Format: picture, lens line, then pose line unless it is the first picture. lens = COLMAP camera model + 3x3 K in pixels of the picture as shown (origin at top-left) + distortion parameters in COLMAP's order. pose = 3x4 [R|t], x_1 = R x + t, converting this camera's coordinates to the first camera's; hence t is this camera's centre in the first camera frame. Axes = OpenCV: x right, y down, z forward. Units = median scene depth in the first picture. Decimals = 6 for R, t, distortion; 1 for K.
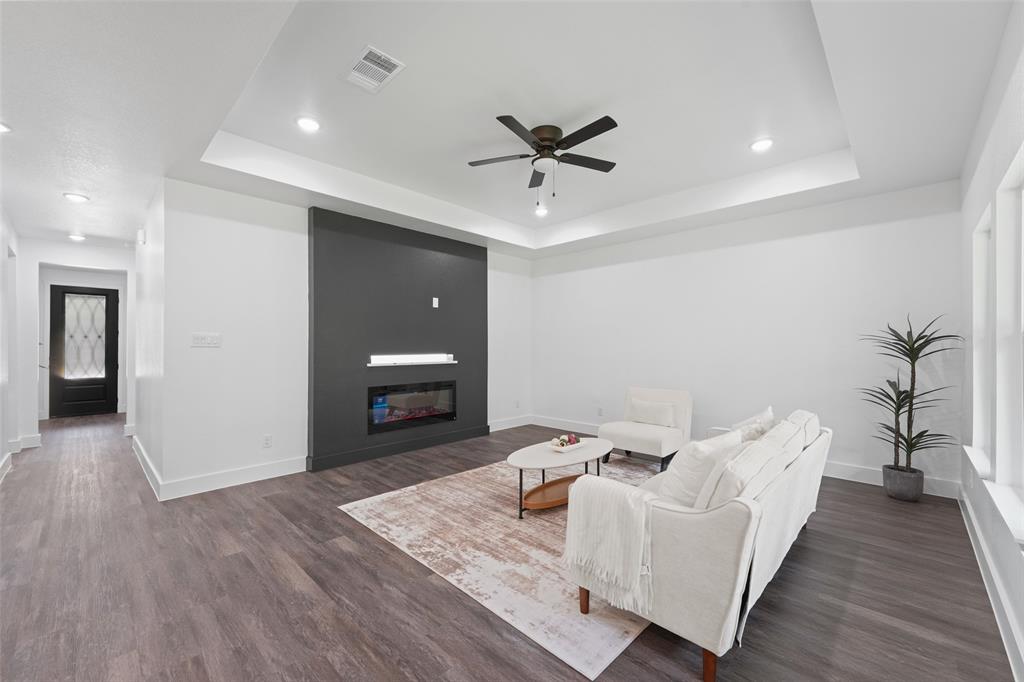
lens RADIAL K [[409.4, 0, 498.1], [0, 409.4, 346.1], [0, 0, 1]] dist [0.006991, -0.001705]
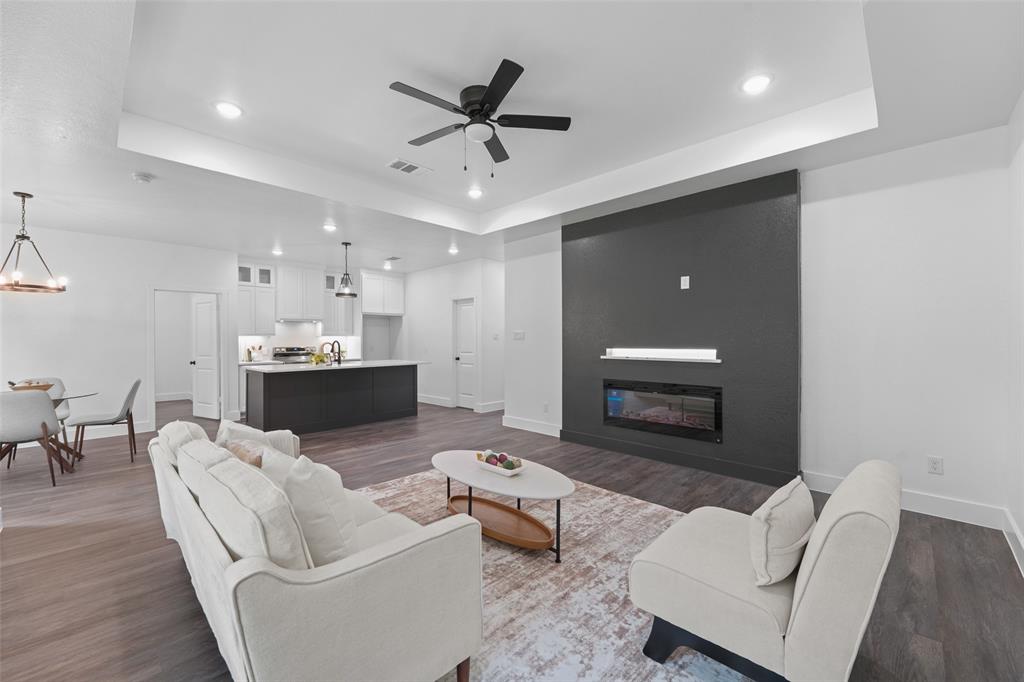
lens RADIAL K [[409.4, 0, 511.7], [0, 409.4, 338.3], [0, 0, 1]] dist [0.006991, -0.001705]
pose [[0.011605, -0.000881, -0.999932, 0.765190], [0.004042, 0.999991, -0.000834, -0.000891], [0.999924, -0.004032, 0.011608, 0.813525]]
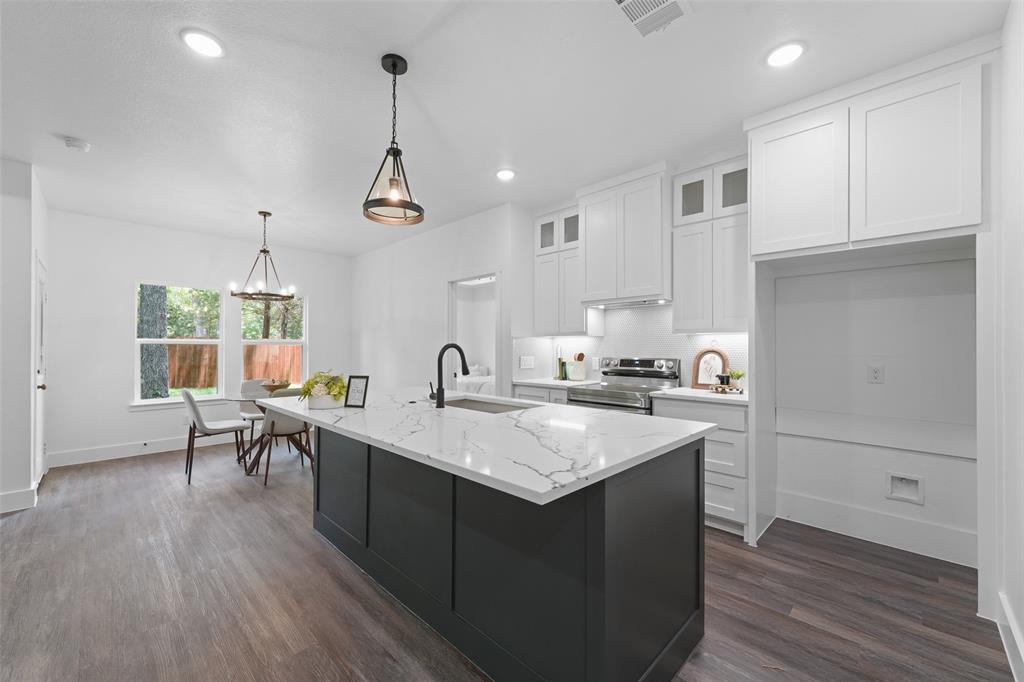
lens RADIAL K [[409.4, 0, 505.7], [0, 409.4, 345.1], [0, 0, 1]] dist [0.006991, -0.001705]
pose [[-0.999930, 0.001072, 0.011774, -0.786525], [0.001053, 0.999998, -0.001636, 0.005671], [-0.011775, -0.001623, -0.999929, 0.753885]]
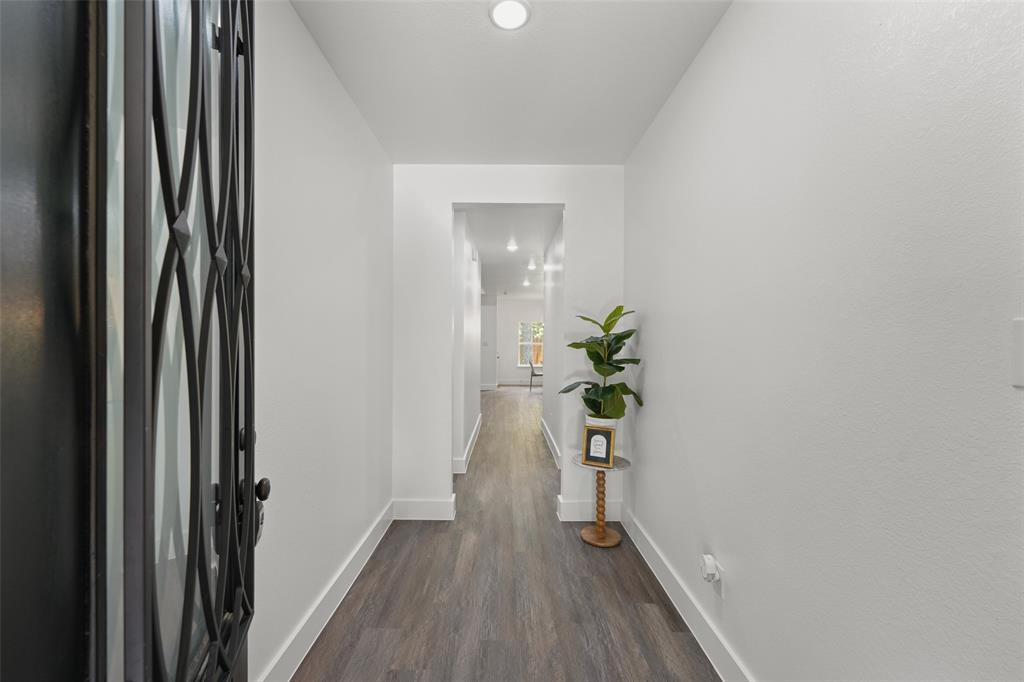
lens RADIAL K [[409.4, 0, 511.9], [0, 409.4, 345.1], [0, 0, 1]] dist [0.006991, -0.001705]
pose [[-0.706869, -0.006599, 0.707314, -2.016583], [-0.005730, 0.999977, 0.003603, -0.008637], [-0.707321, -0.001506, -0.706891, 1.969759]]
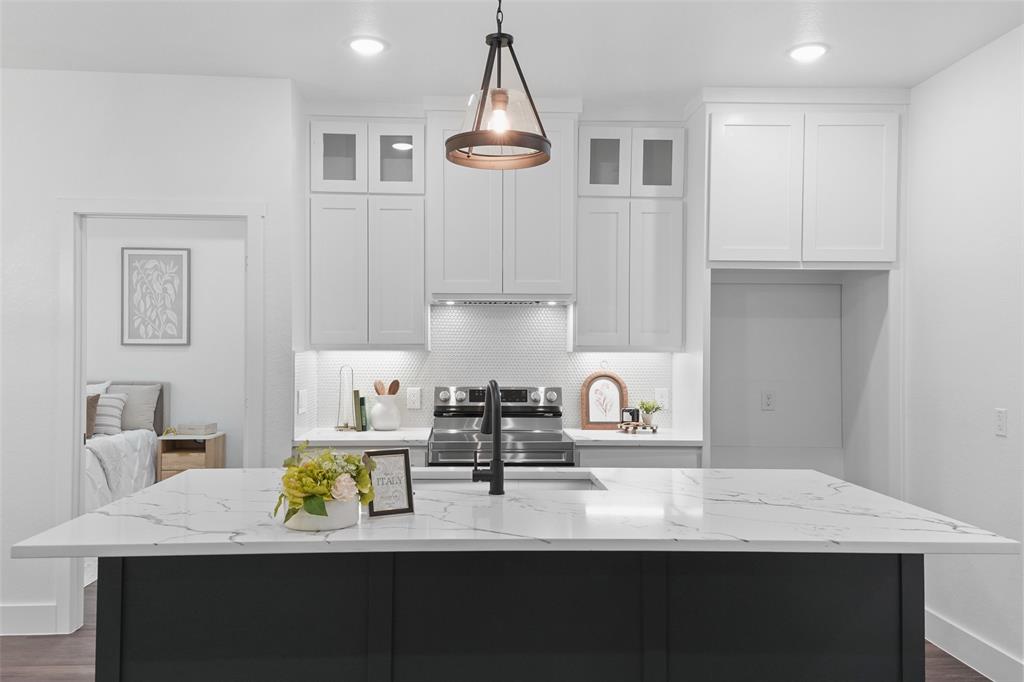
lens RADIAL K [[838.8, 0, 506.7], [0, 838.8, 349.3], [0, 0, 1]] dist [0.103057, -0.022020]
pose [[-0.679092, -0.002022, -0.734050, -0.237502], [-0.007597, 0.999962, 0.004273, -0.023934], [0.734014, 0.008479, -0.679082, 0.651752]]
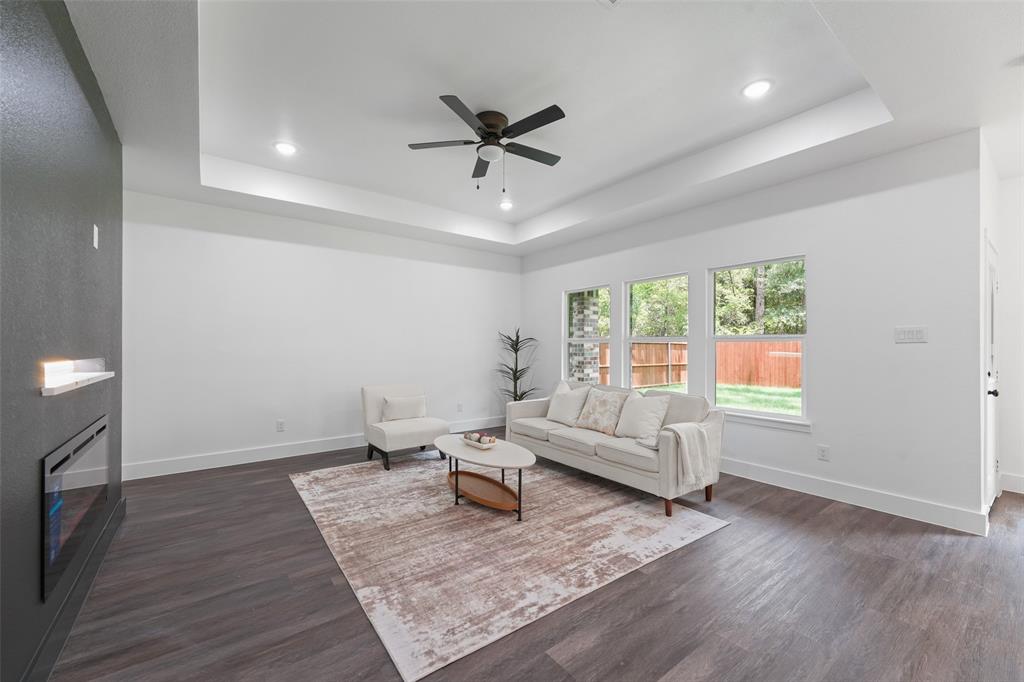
lens RADIAL K [[409.4, 0, 510.8], [0, 409.4, 345.1], [0, 0, 1]] dist [0.006991, -0.001705]
pose [[0.146727, 0.005126, 0.989164, -0.633915], [-0.000095, 0.999987, -0.005169, 0.011844], [-0.989177, 0.000665, 0.146726, 0.624560]]
